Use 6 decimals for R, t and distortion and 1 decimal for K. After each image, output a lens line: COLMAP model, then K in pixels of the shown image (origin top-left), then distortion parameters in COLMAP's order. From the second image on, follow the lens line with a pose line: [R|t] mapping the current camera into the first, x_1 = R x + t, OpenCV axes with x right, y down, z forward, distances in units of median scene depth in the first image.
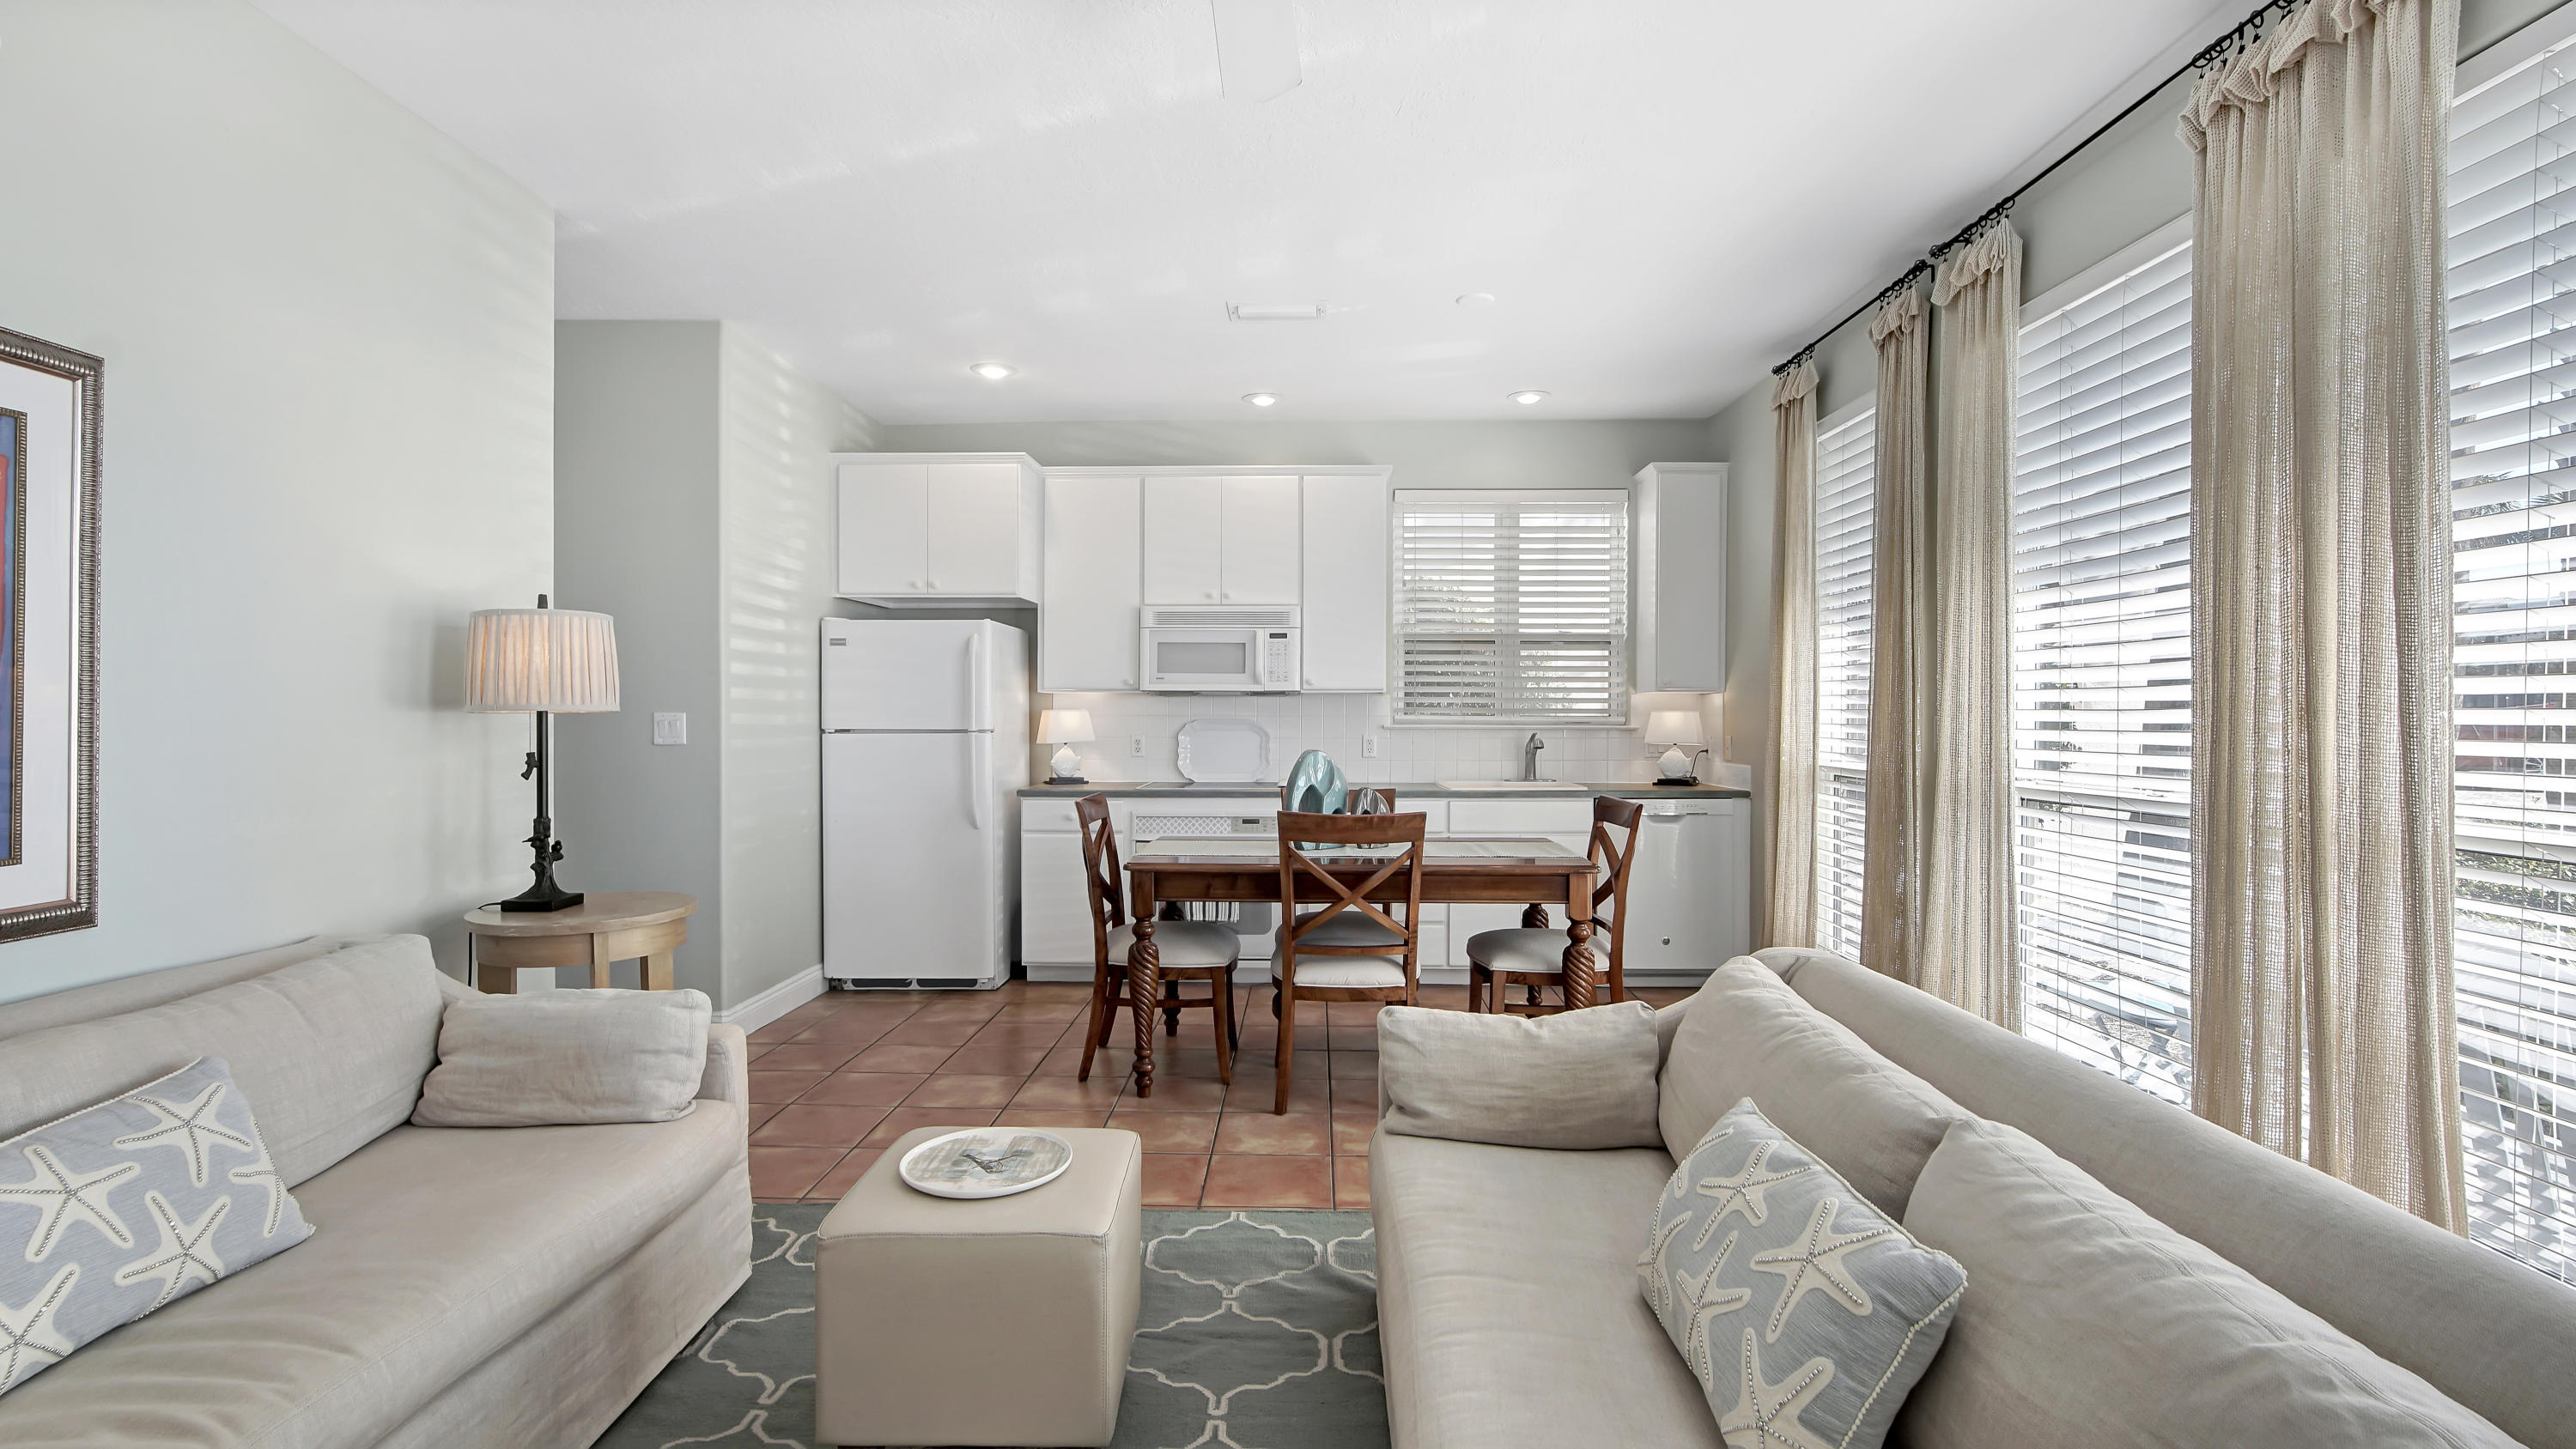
lens RADIAL K [[1181.2, 0, 1264.2], [0, 1181.2, 713.7], [0, 0, 1]] dist [-0.011478, 0.003442]
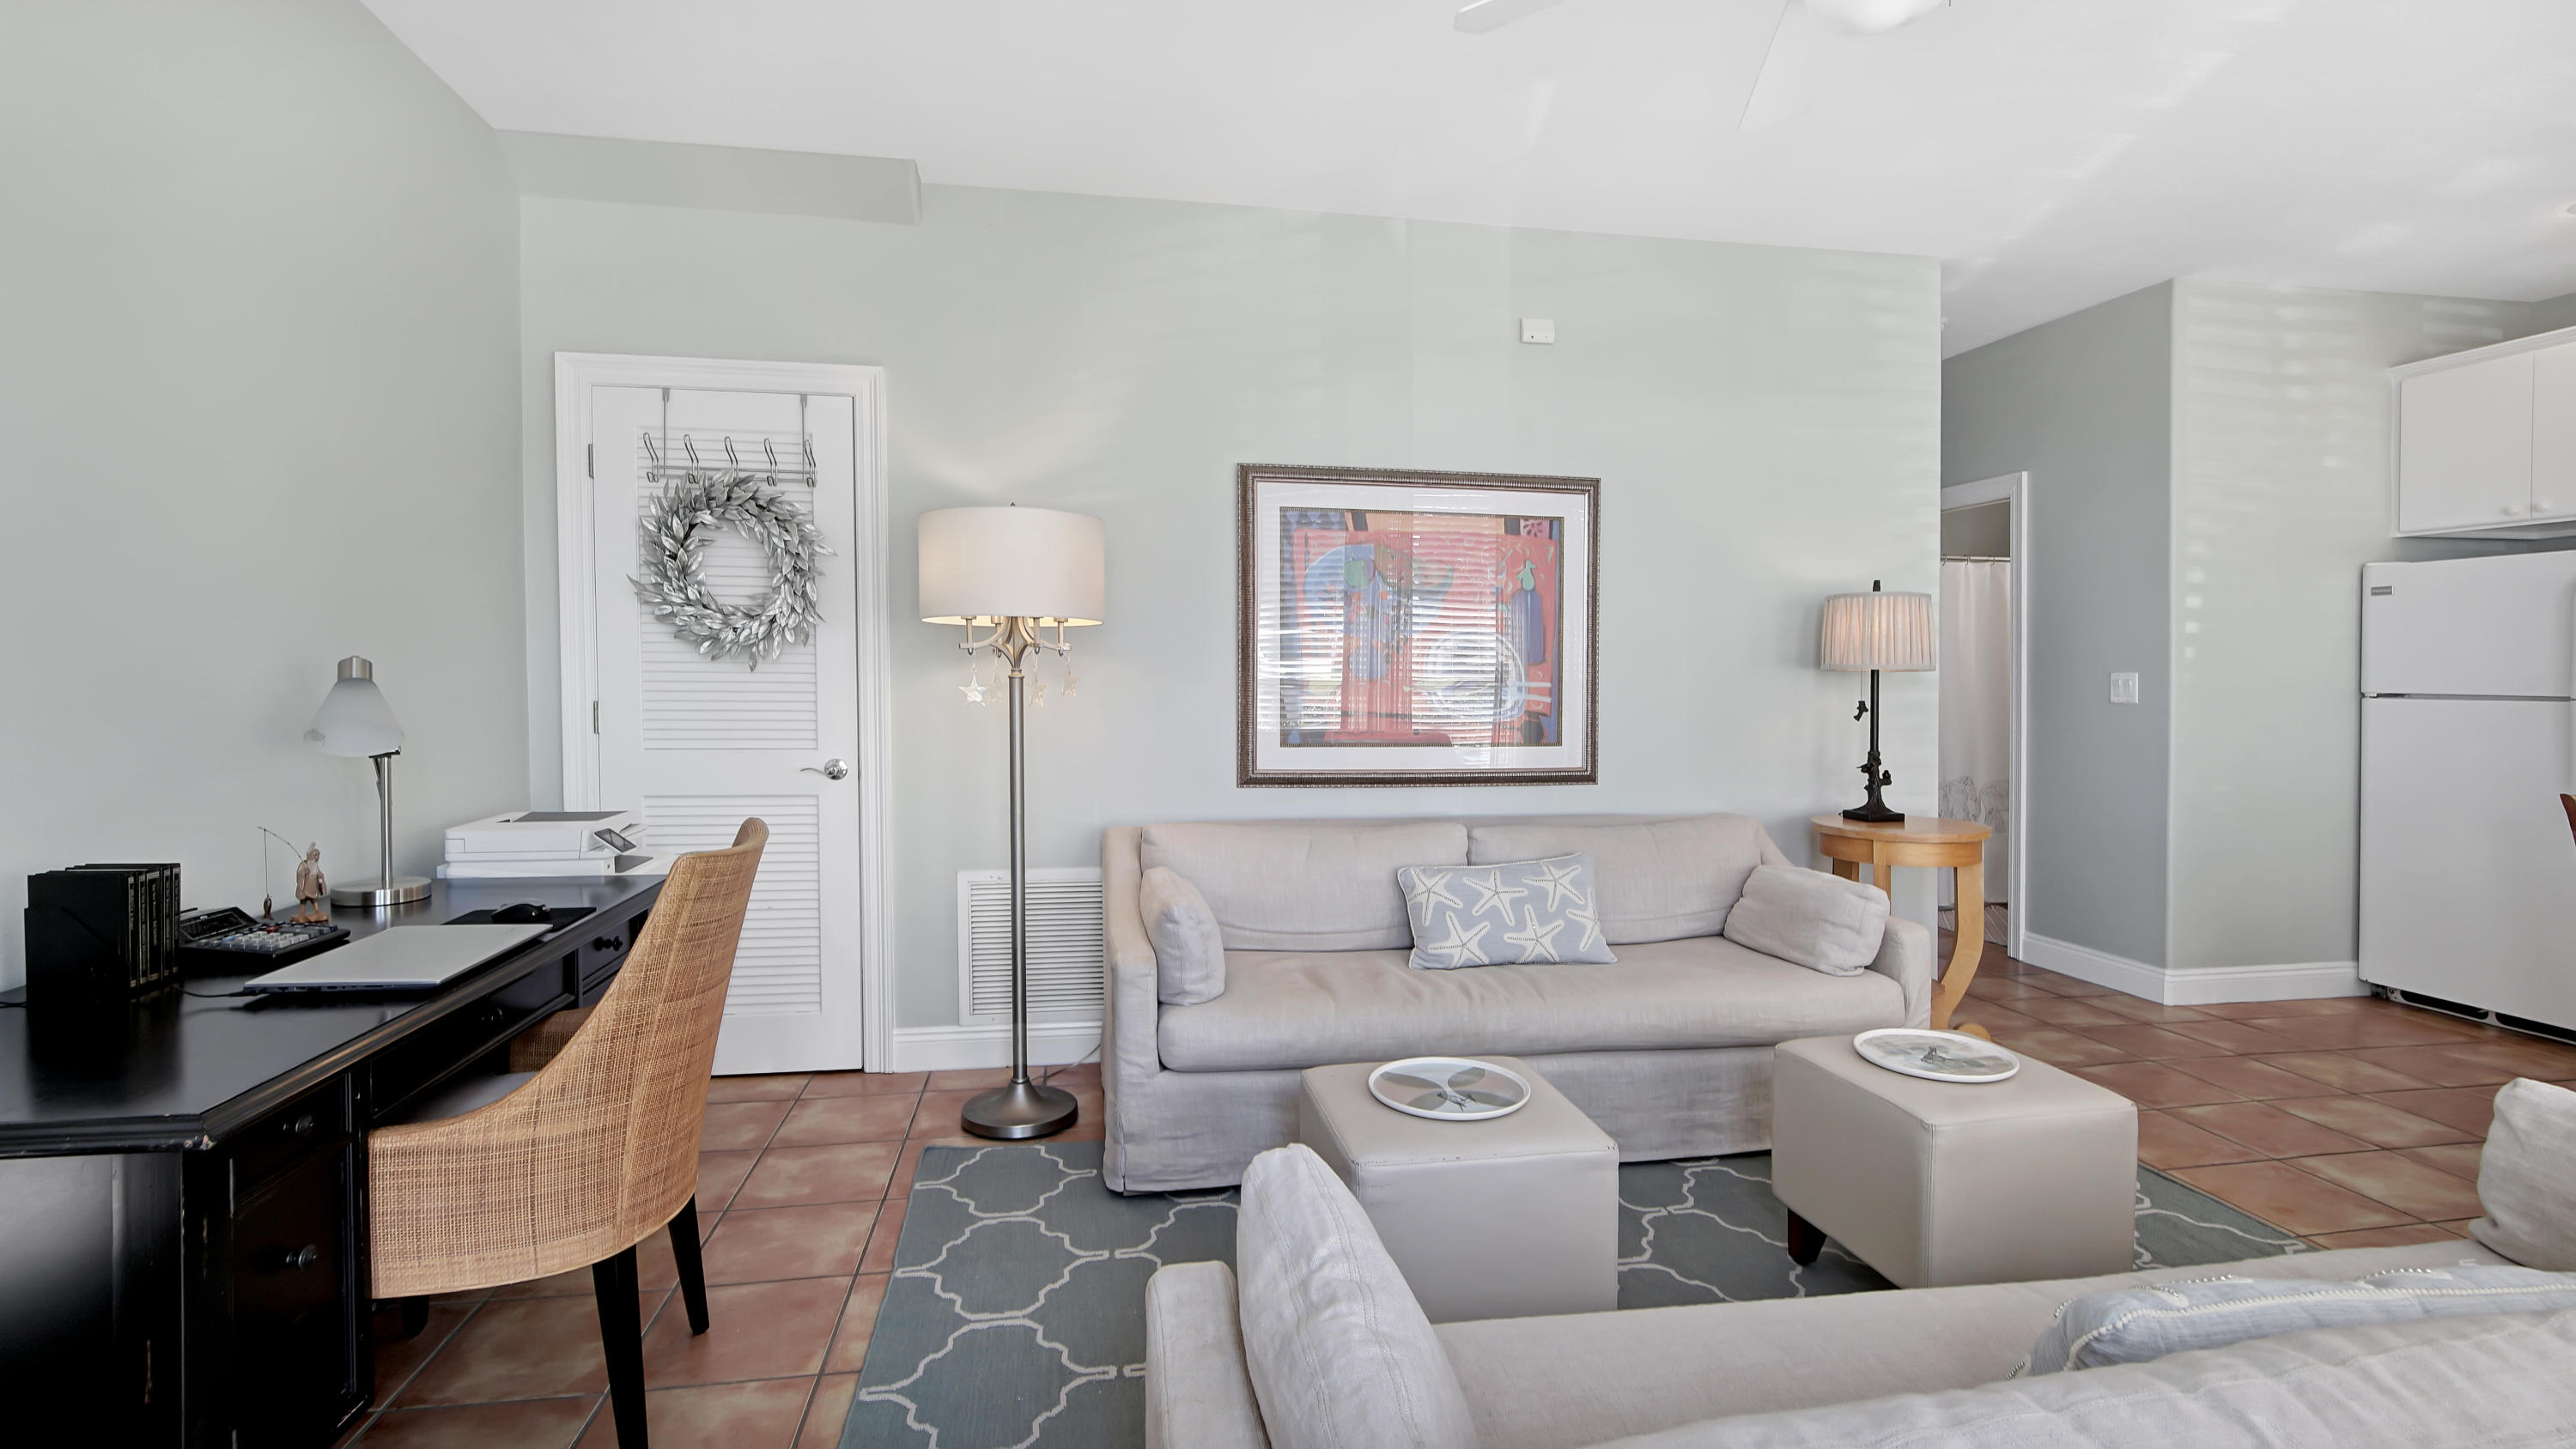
lens RADIAL K [[1181.2, 0, 1299.7], [0, 1181.2, 692.5], [0, 0, 1]] dist [-0.011478, 0.003442]
pose [[0.219463, 0.020986, -0.975395, 0.551151], [-0.005775, 0.999779, 0.020211, 0.000259], [0.975604, 0.001197, 0.219535, 0.094008]]
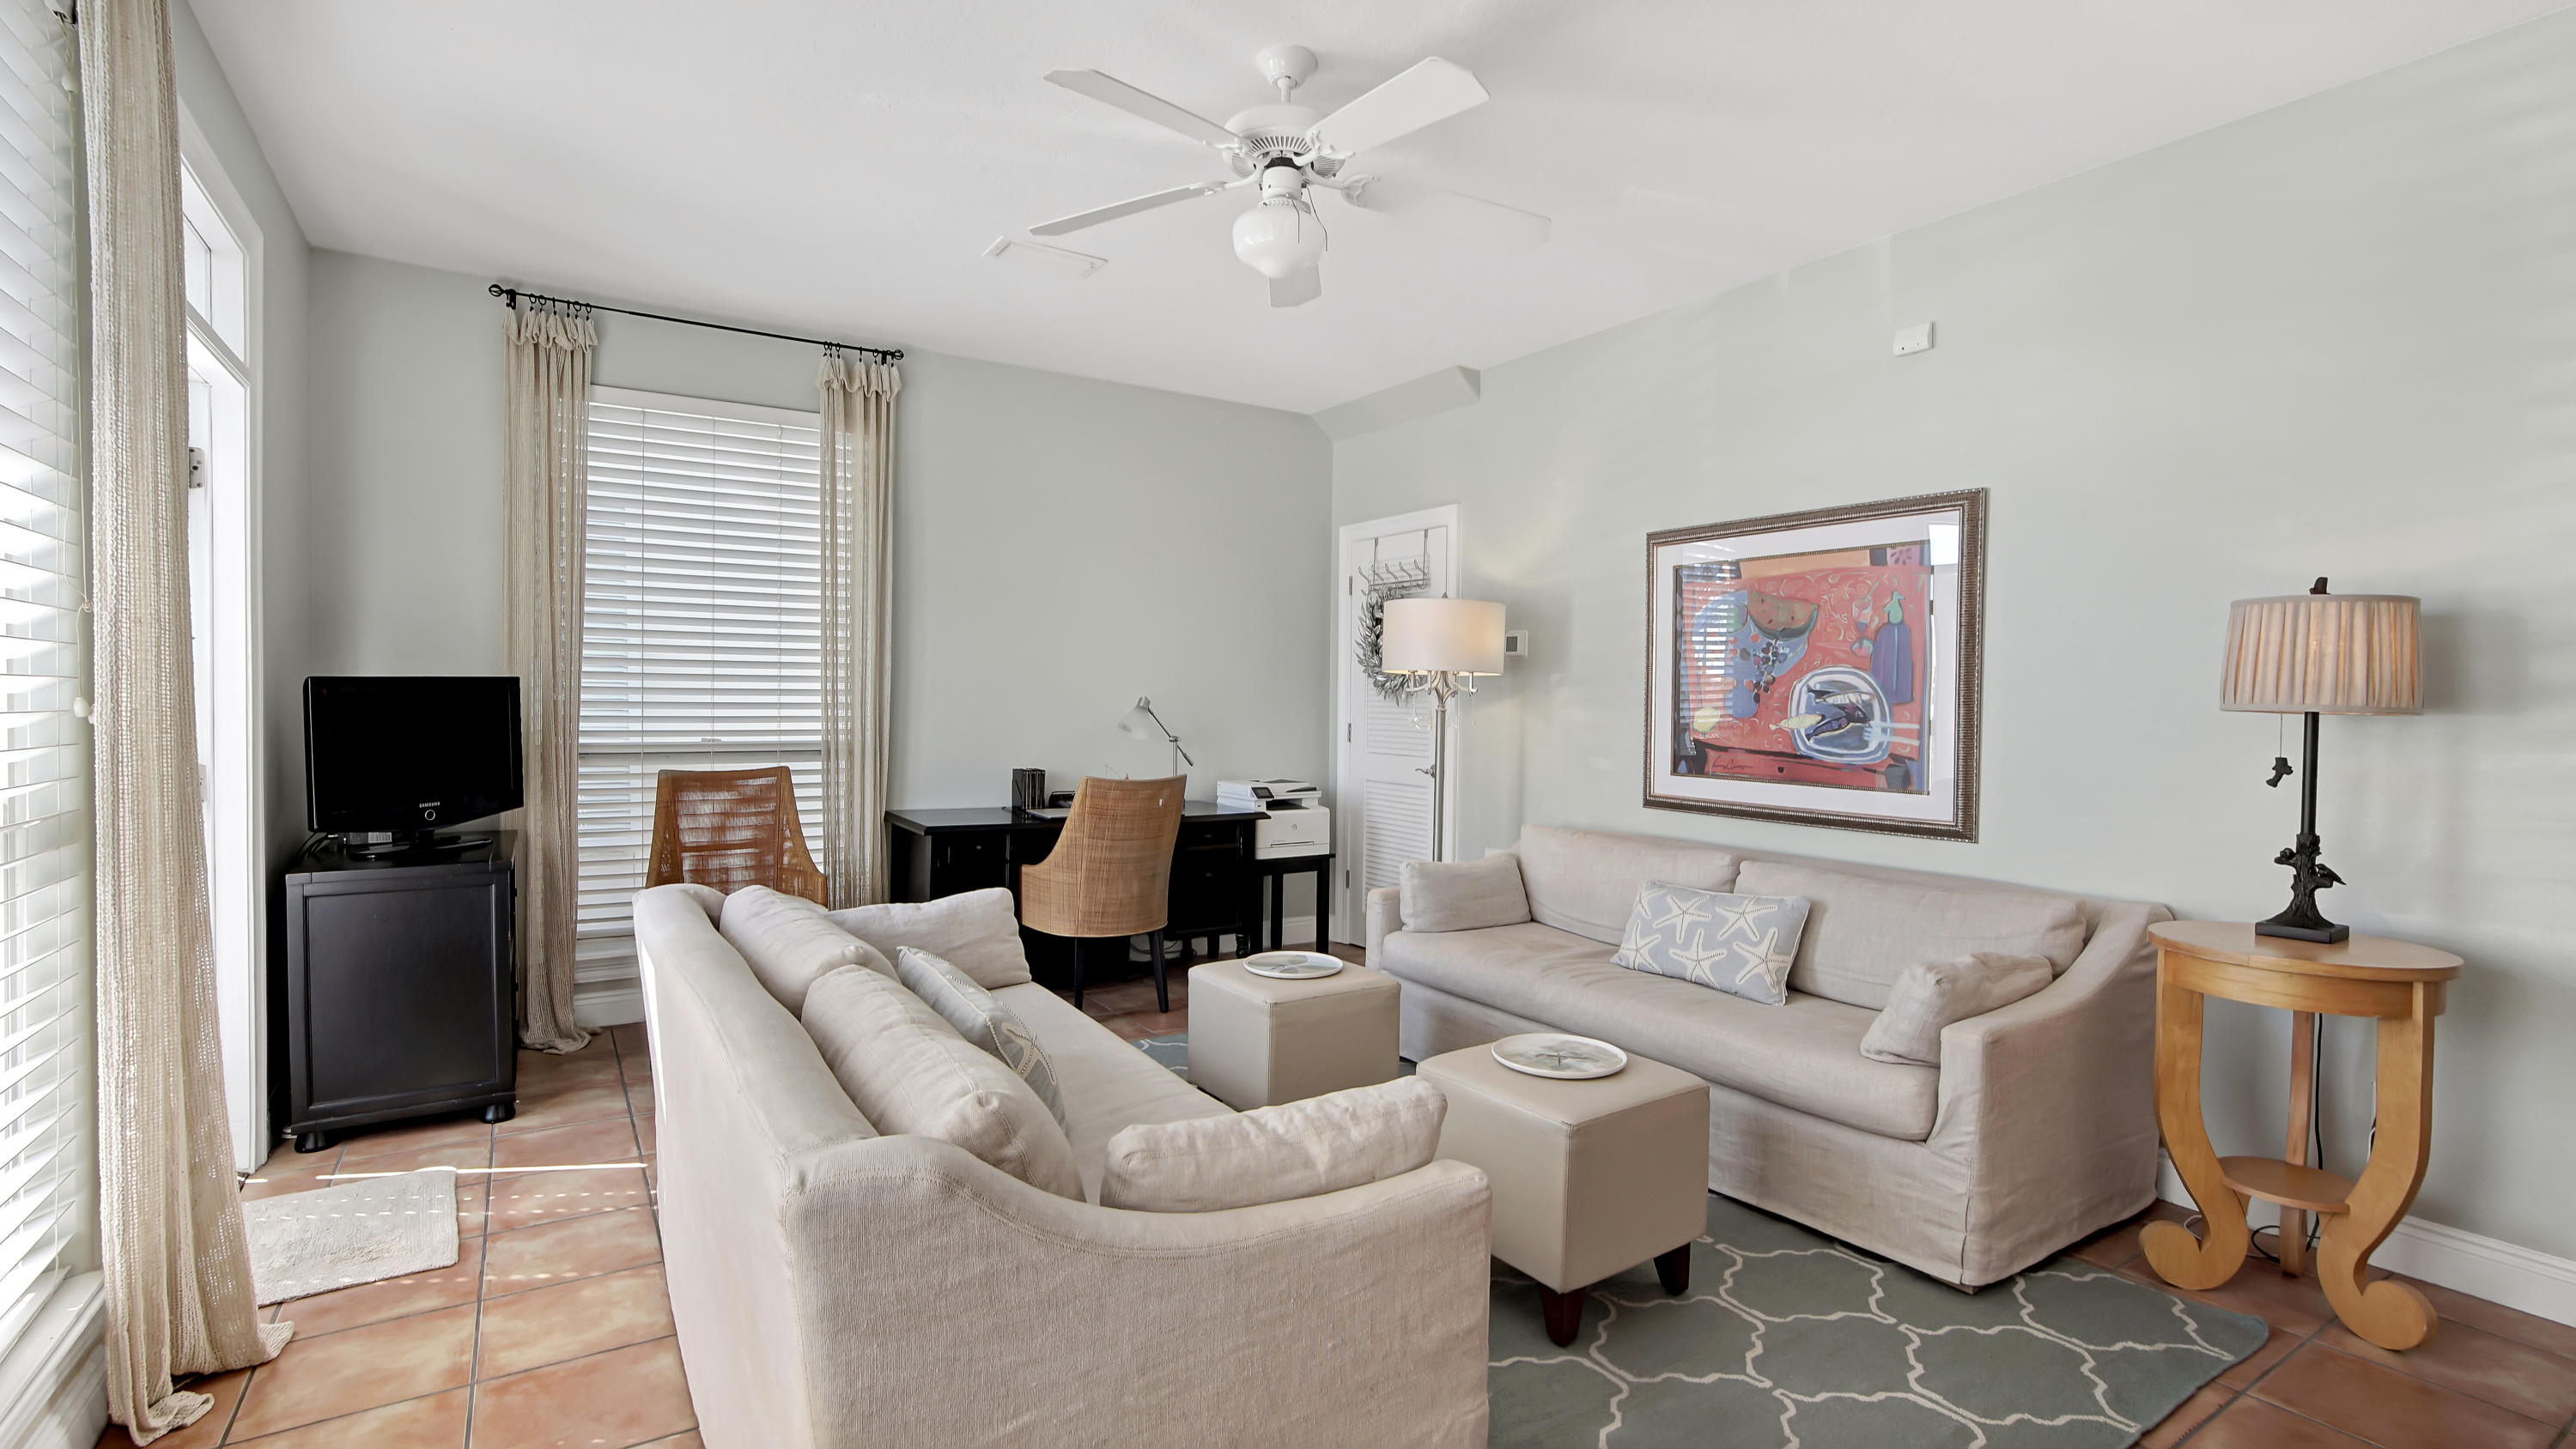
lens RADIAL K [[1181.2, 0, 1274.4], [0, 1181.2, 717.8], [0, 0, 1]] dist [-0.011478, 0.003442]
pose [[-0.819333, -0.001121, -0.573317, 0.541622], [-0.012105, 0.999809, 0.015345, -0.002240], [0.573190, 0.019513, -0.819190, 1.339743]]
